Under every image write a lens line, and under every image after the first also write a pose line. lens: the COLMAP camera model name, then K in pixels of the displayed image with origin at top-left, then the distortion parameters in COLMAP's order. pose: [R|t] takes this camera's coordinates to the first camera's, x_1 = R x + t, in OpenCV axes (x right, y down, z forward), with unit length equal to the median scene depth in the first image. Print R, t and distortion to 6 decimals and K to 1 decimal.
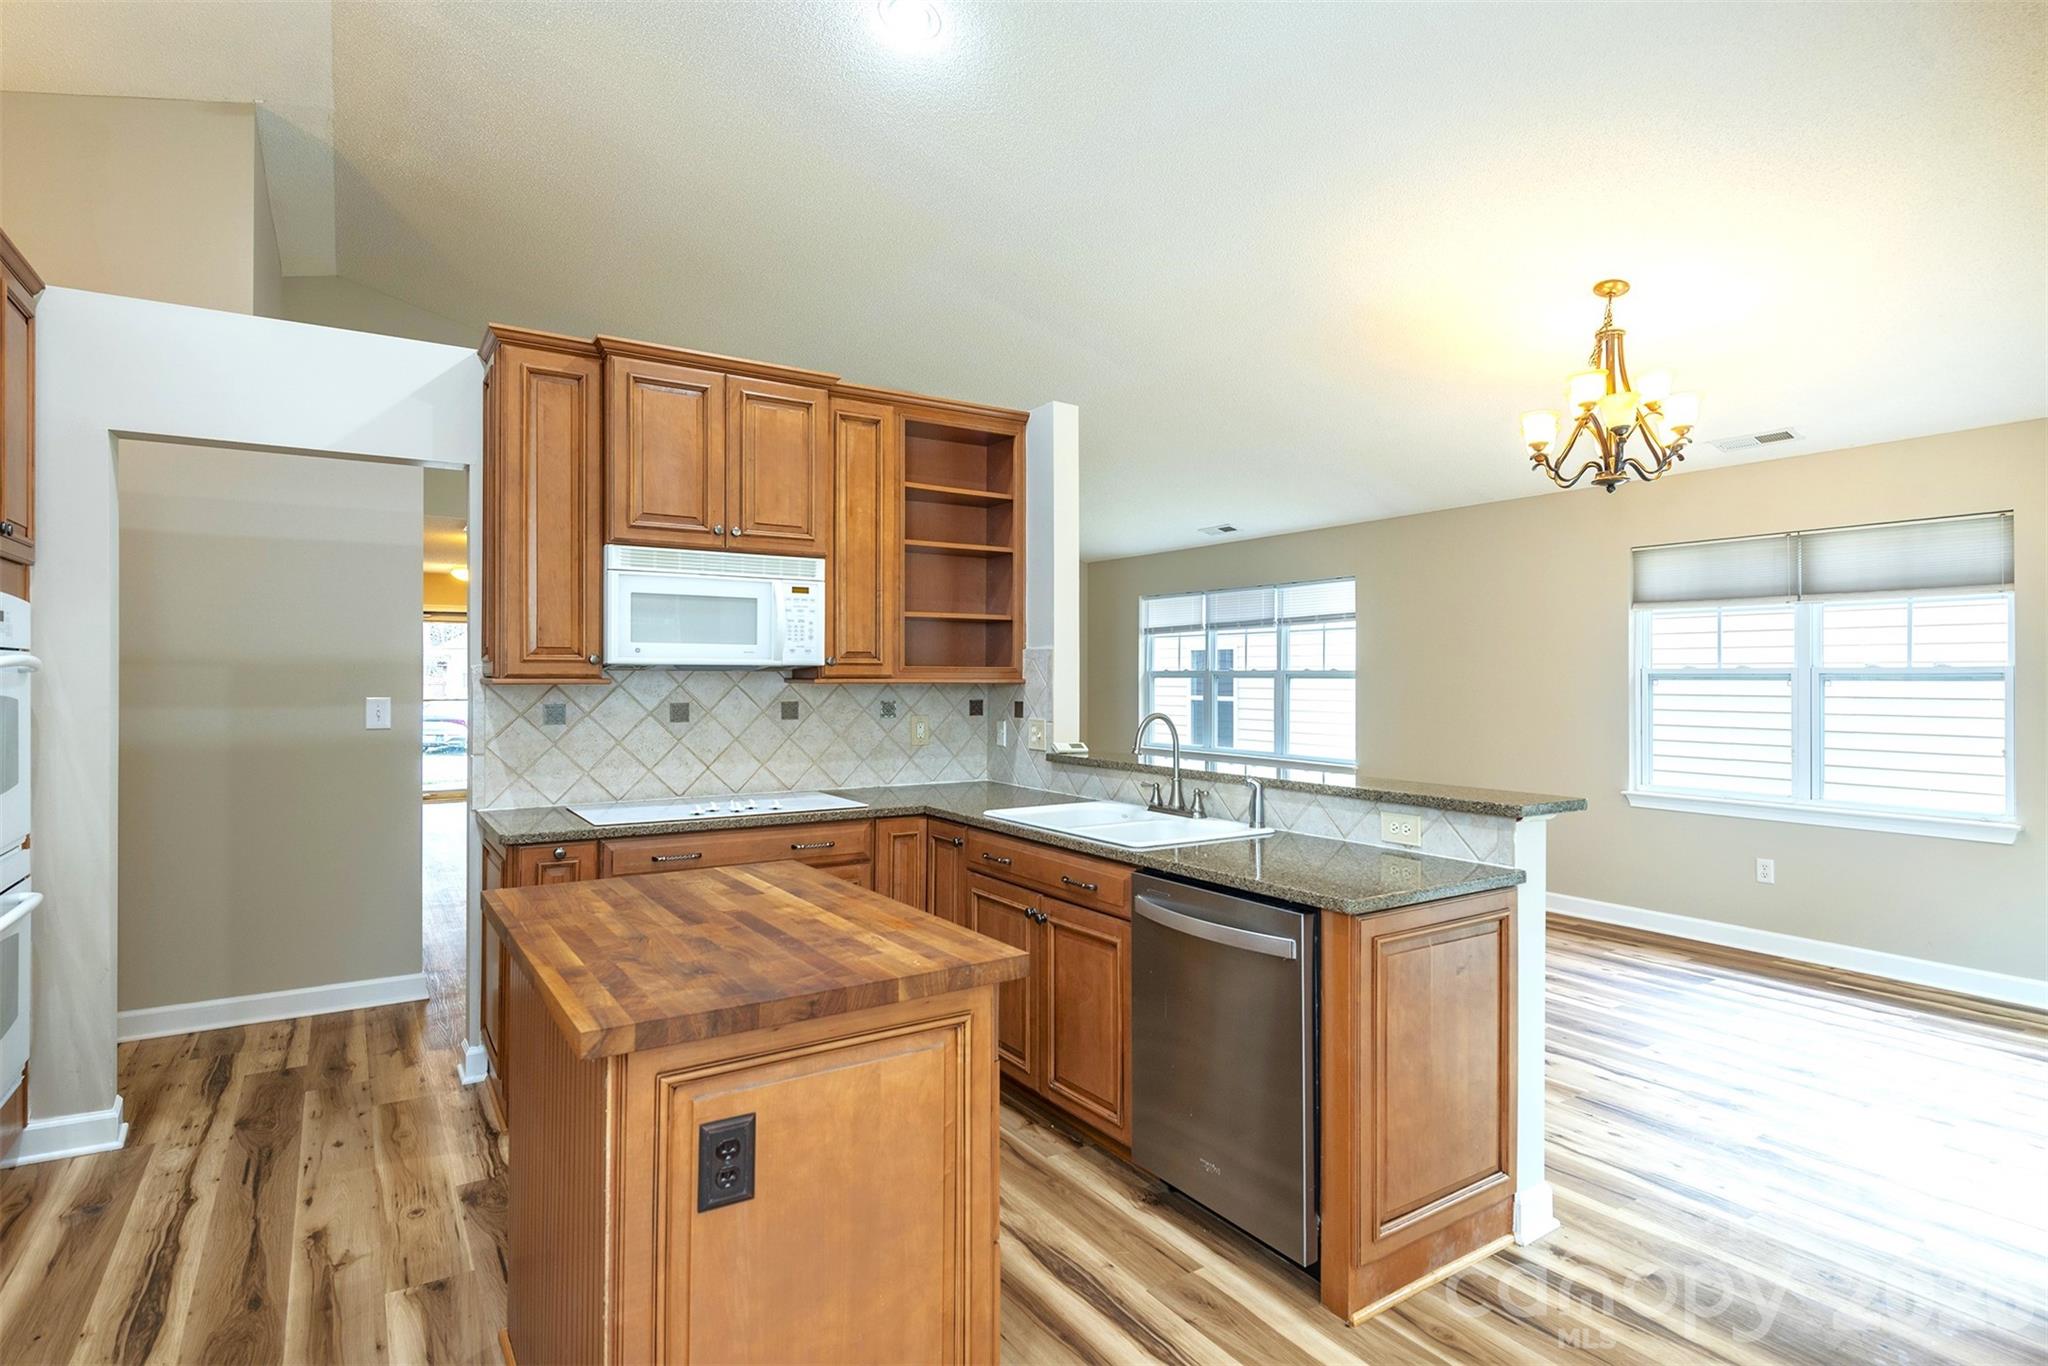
lens RADIAL K [[1041.3, 0, 1034.5], [0, 1041.3, 676.4], [0, 0, 1]] dist [0.026086, -0.000276]
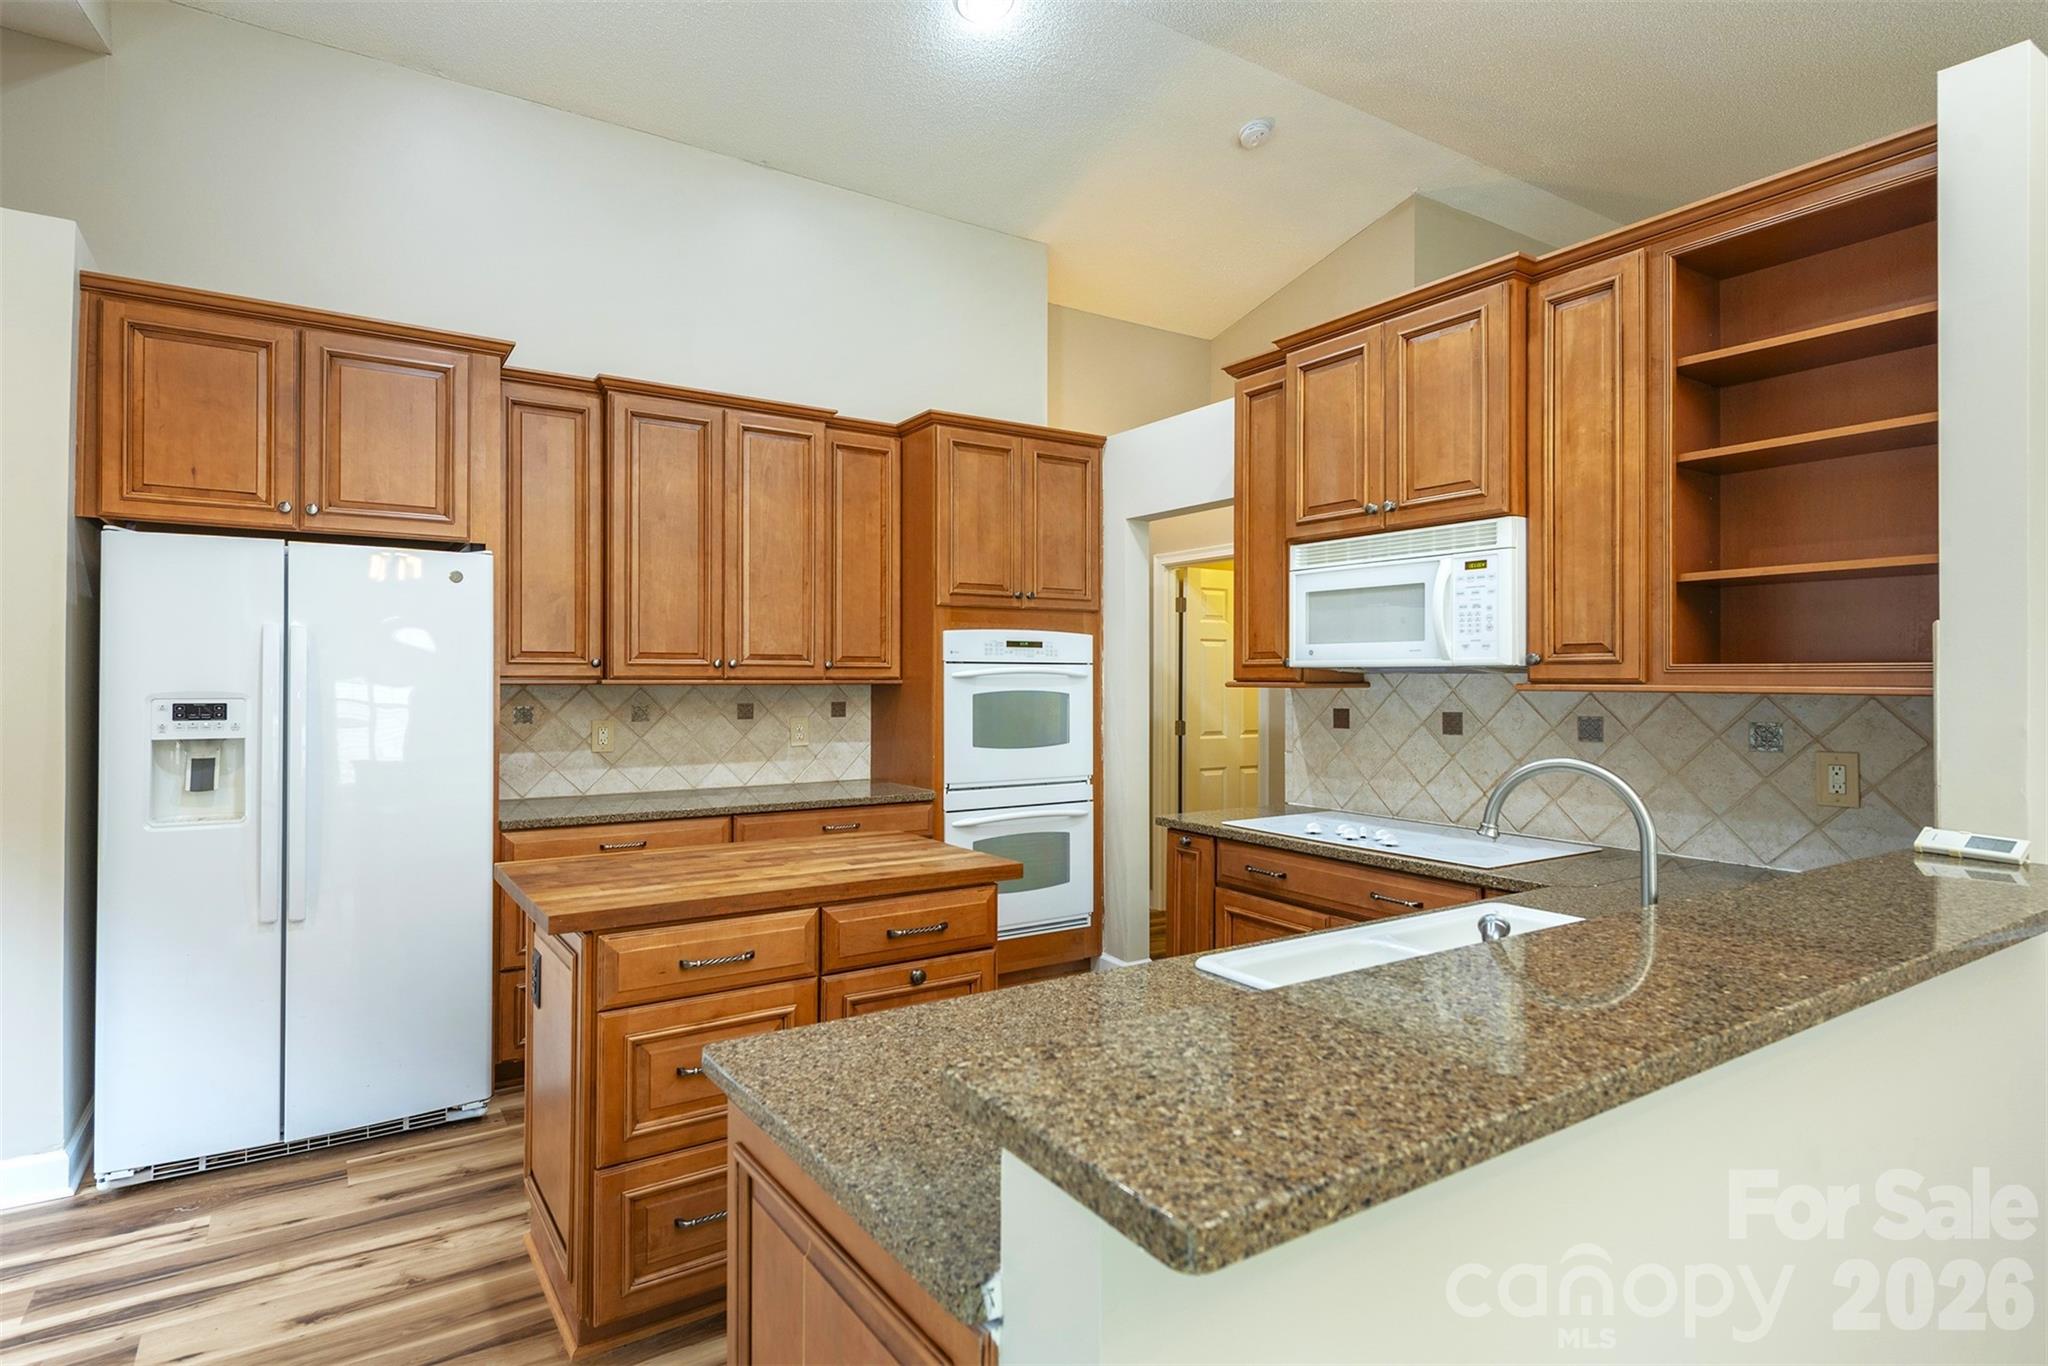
lens RADIAL K [[1050.7, 0, 1024.0], [0, 1050.7, 683.0], [0, 0, 1]] dist [0.003443, -0.000155]
pose [[0.015508, 0.004439, -0.999870, 0.517071], [-0.002062, 0.999988, 0.004408, -0.000949], [0.999878, 0.001993, 0.015517, 0.660577]]
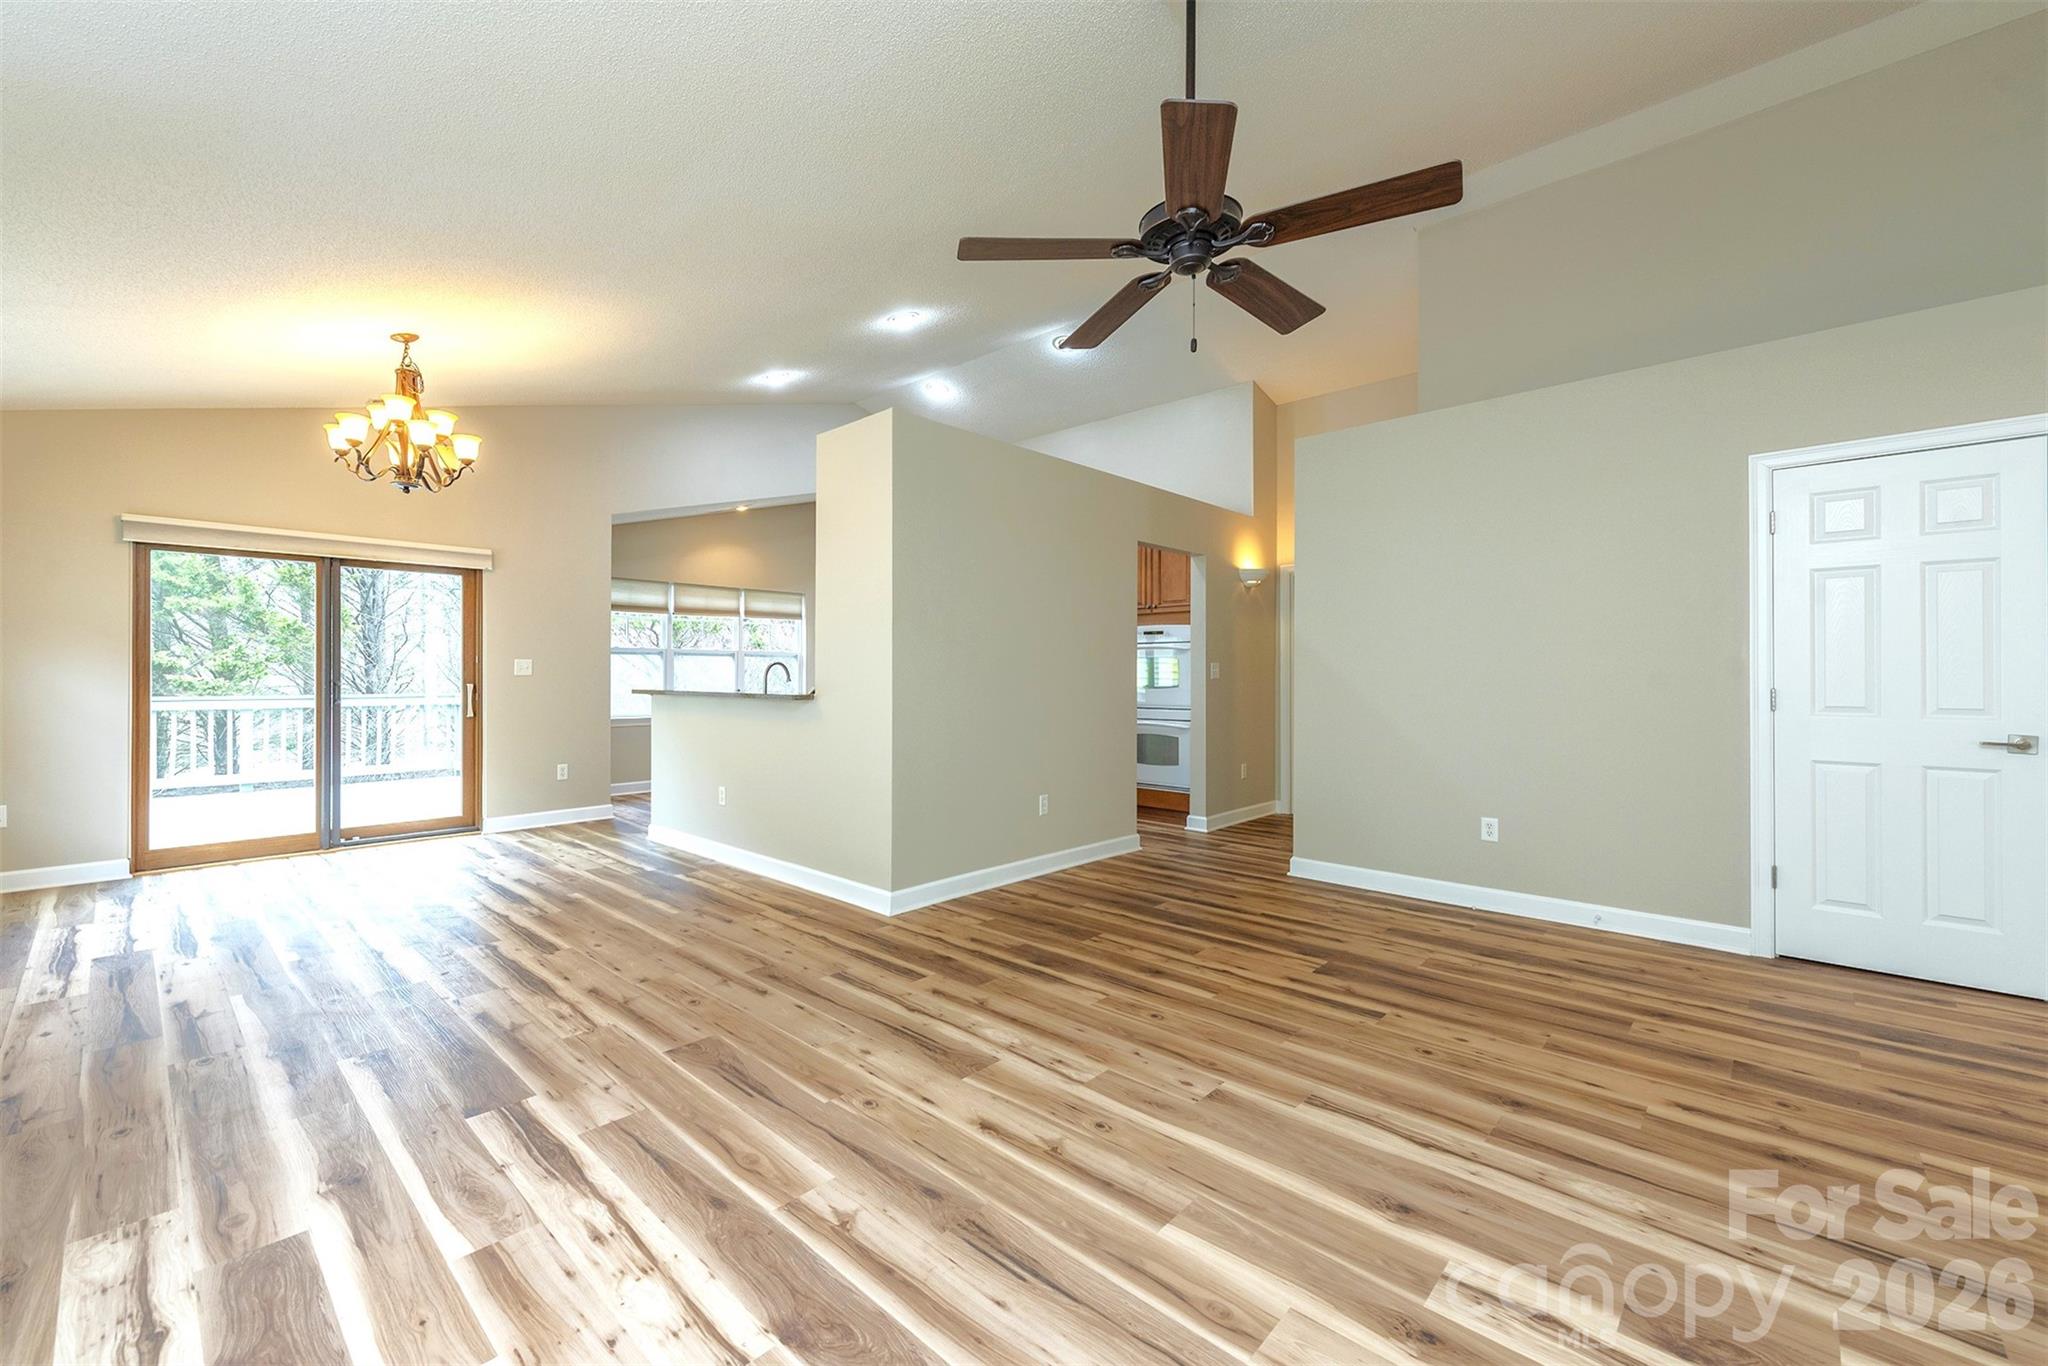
lens RADIAL K [[856.0, 0, 989.4], [0, 856.0, 677.6], [0, 0, 1]] dist [0.001243, -0.000399]
pose [[-0.977804, -0.002444, -0.209509, 0.047098], [-0.002887, 0.999994, 0.001808, 0.052745], [0.209503, 0.002373, -0.977805, 2.389771]]
